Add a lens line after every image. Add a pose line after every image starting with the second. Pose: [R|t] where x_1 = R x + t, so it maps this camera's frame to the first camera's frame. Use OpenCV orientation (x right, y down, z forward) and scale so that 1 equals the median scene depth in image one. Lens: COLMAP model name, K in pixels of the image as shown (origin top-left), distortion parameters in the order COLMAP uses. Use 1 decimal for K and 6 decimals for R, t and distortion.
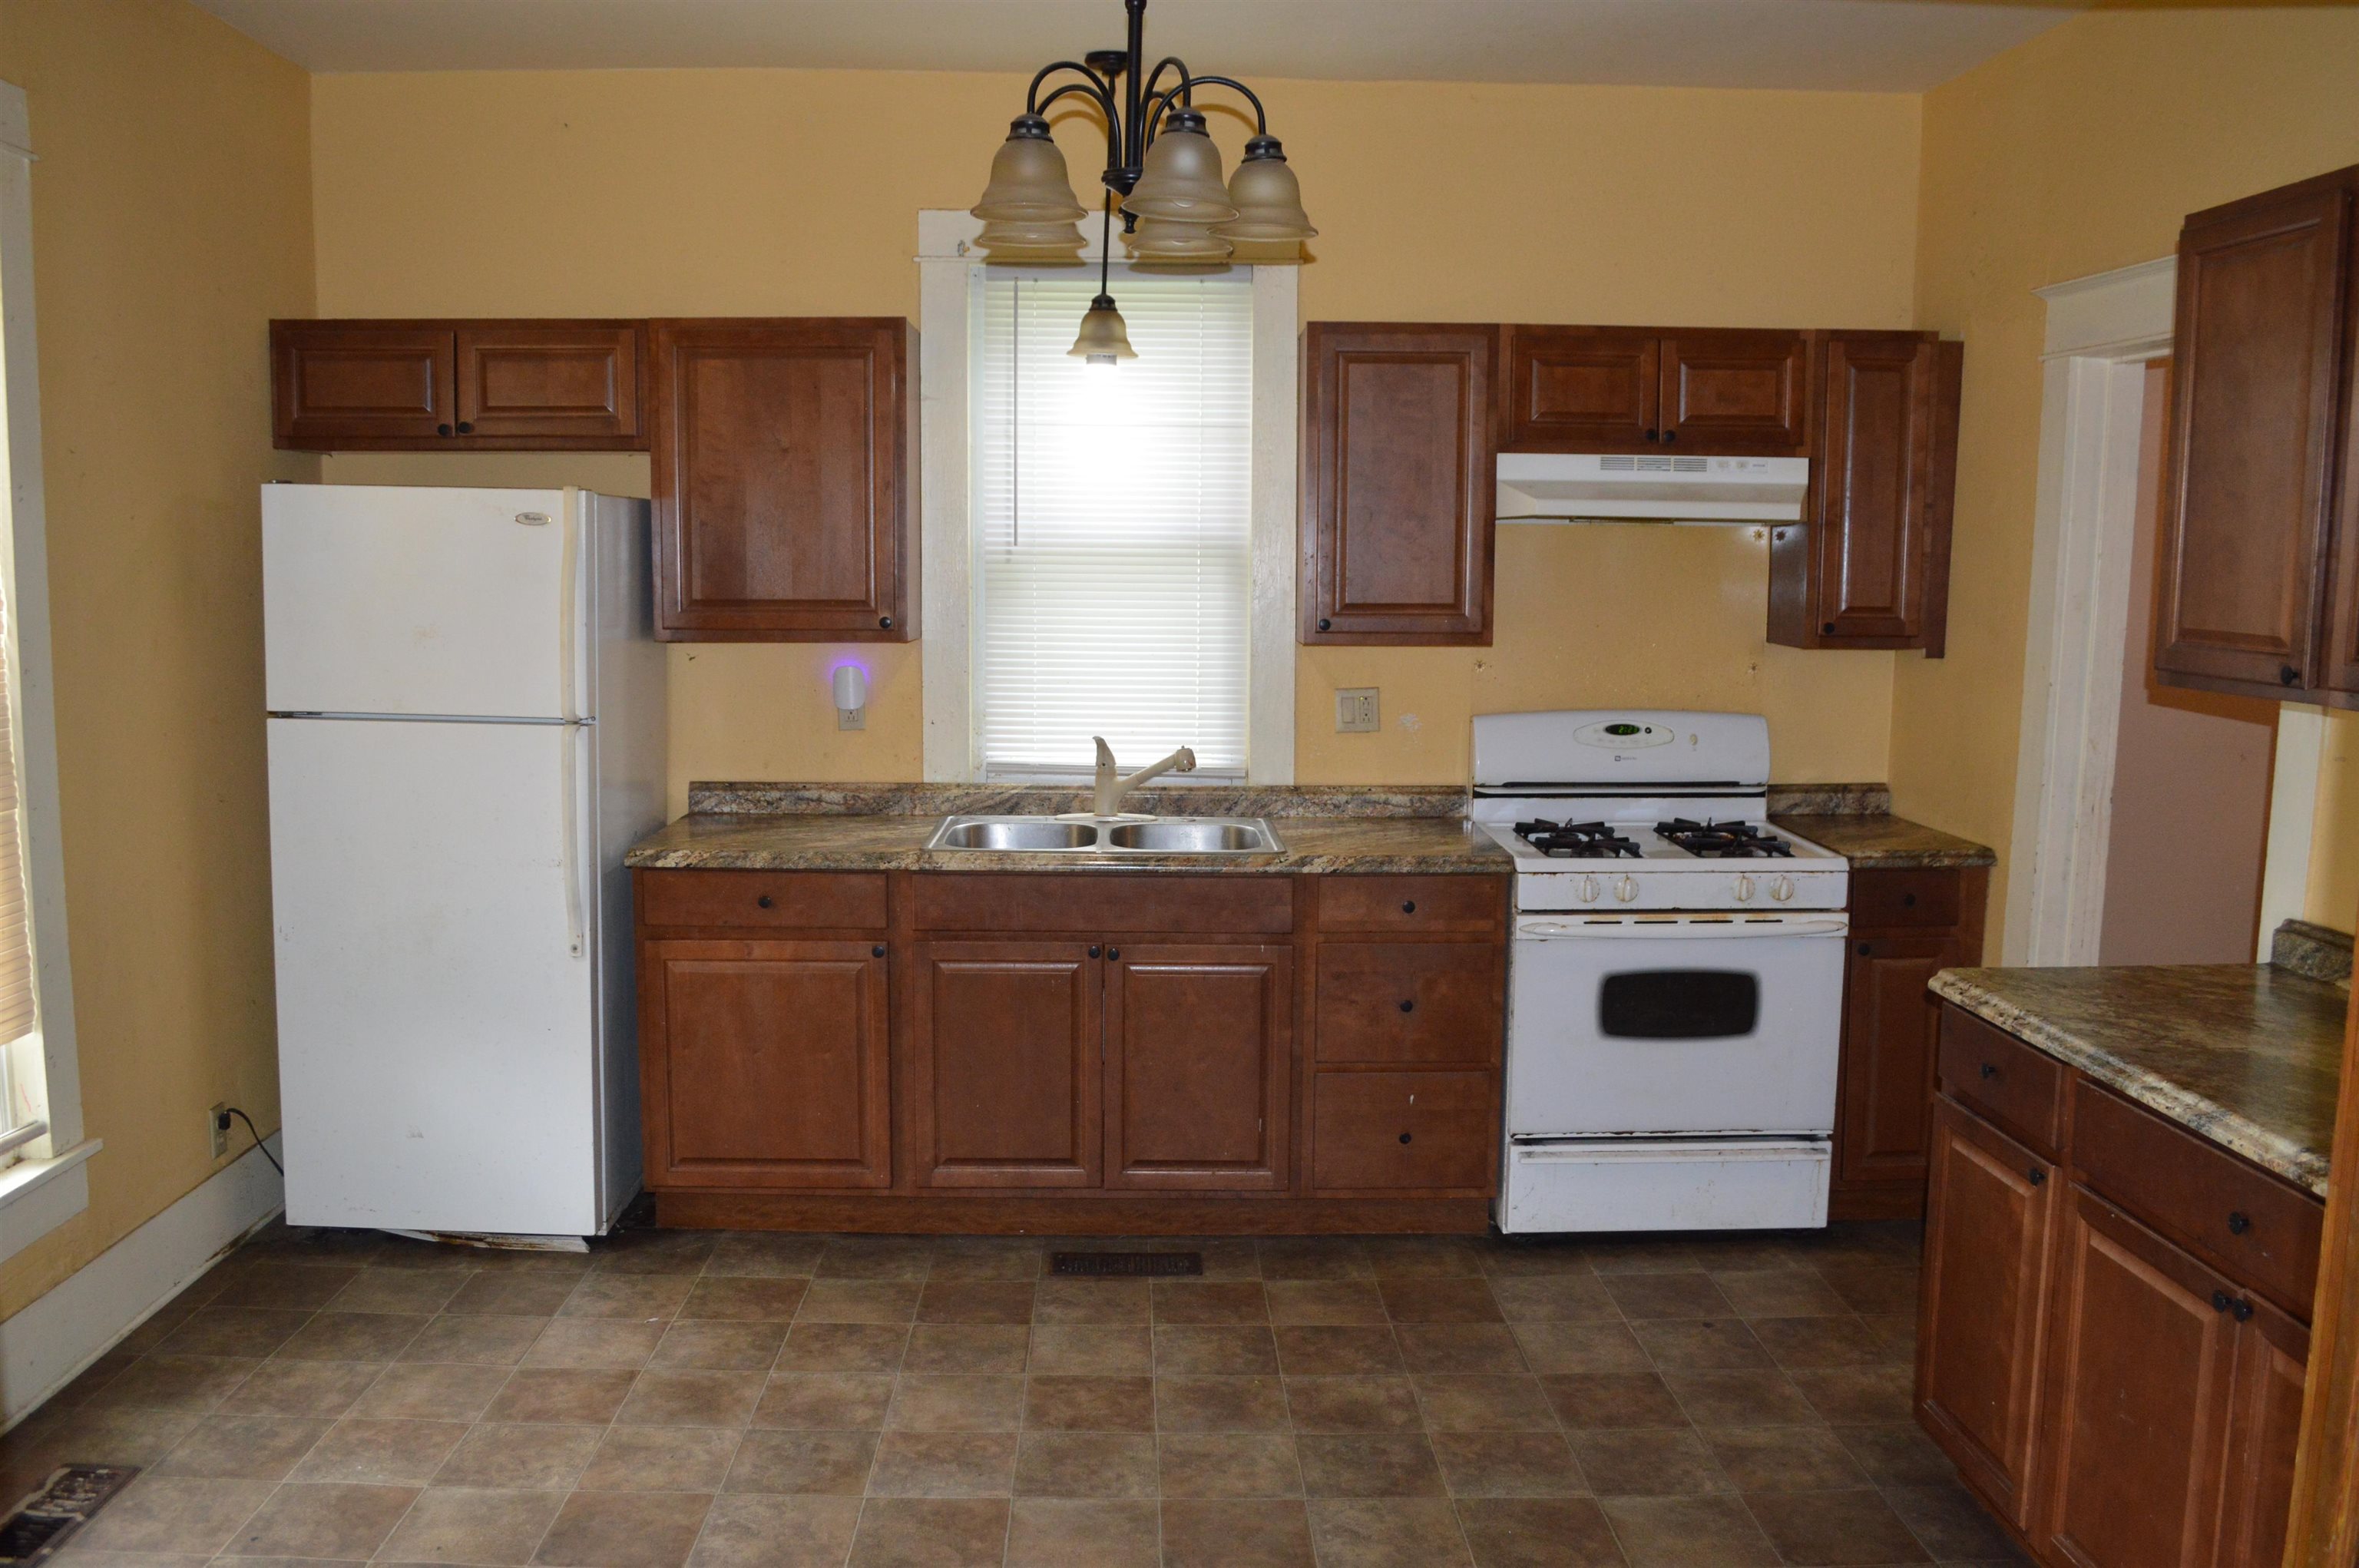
lens RADIAL K [[1783.0, 0, 1179.5], [0, 1783.0, 784.0], [0, 0, 1]] dist [-0.091356, -0.001399]
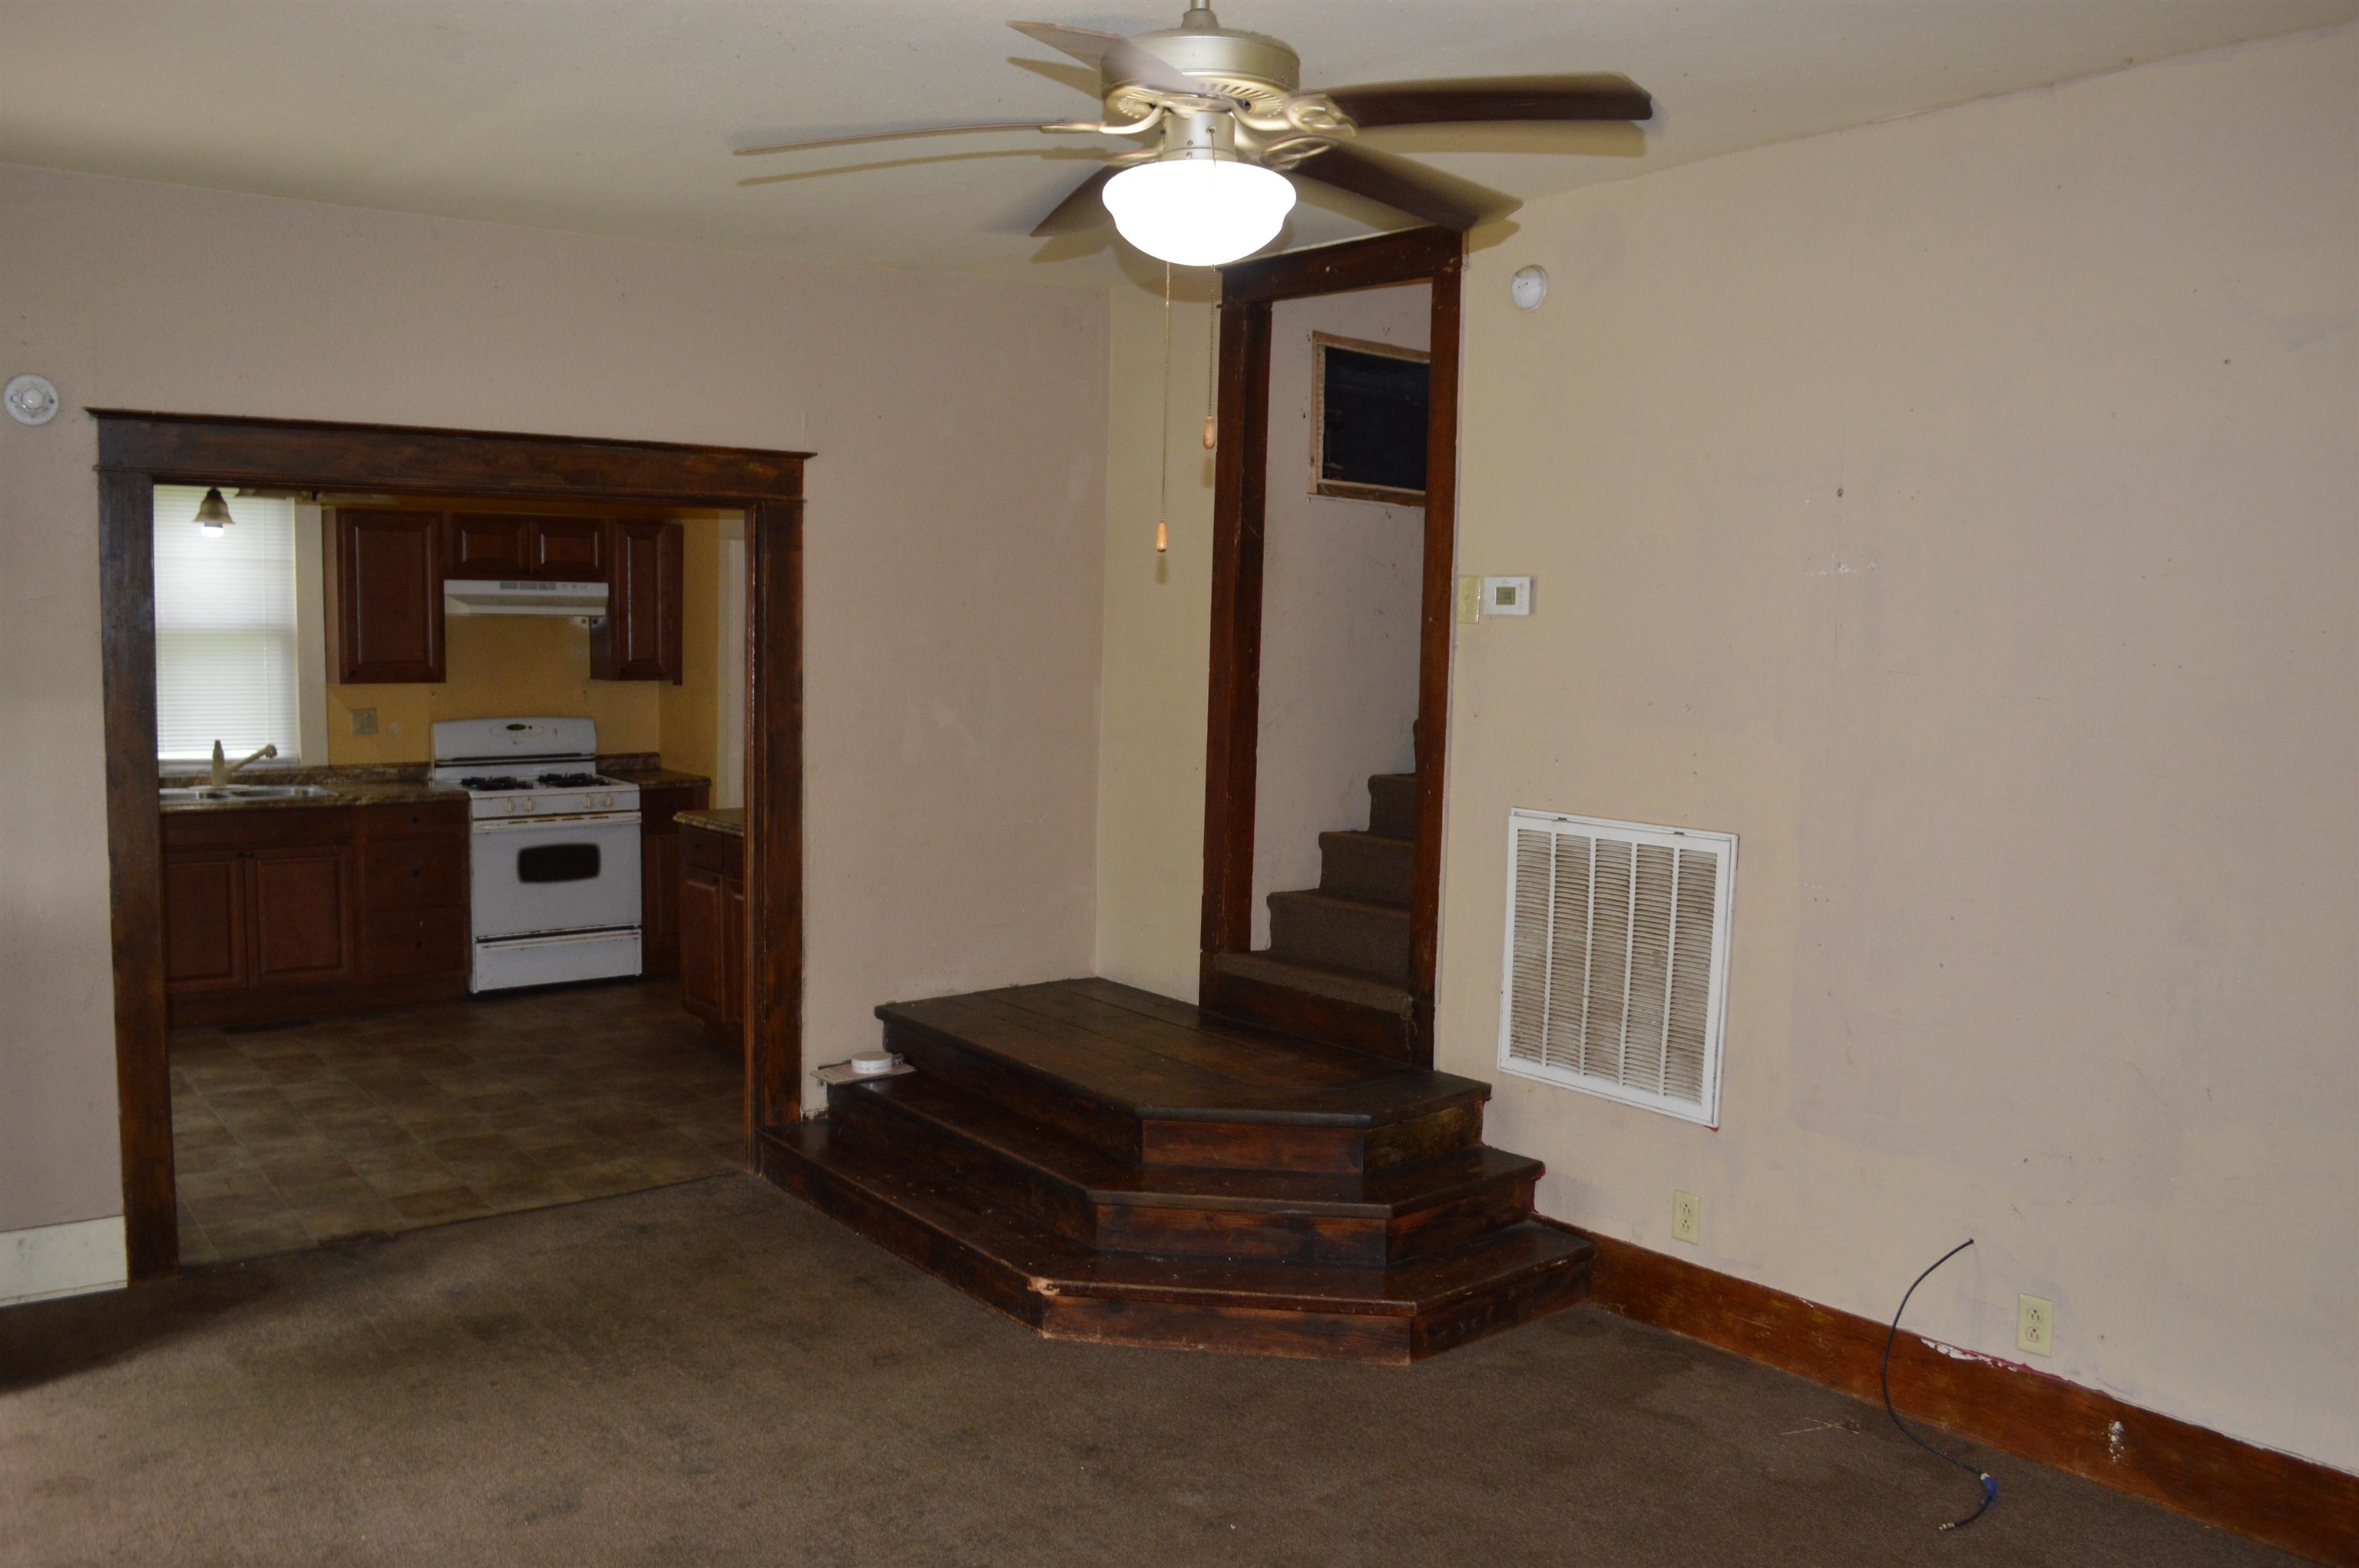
lens RADIAL K [[1920.0, 0, 1179.5], [0, 1920.0, 784.0], [0, 0, 1]] dist [-0.070441, 0.003102]
pose [[0.807498, -0.045434, 0.588118, -0.385005], [0.065421, 0.997776, -0.012743, 0.105189], [-0.586231, 0.048765, 0.808675, -1.073321]]
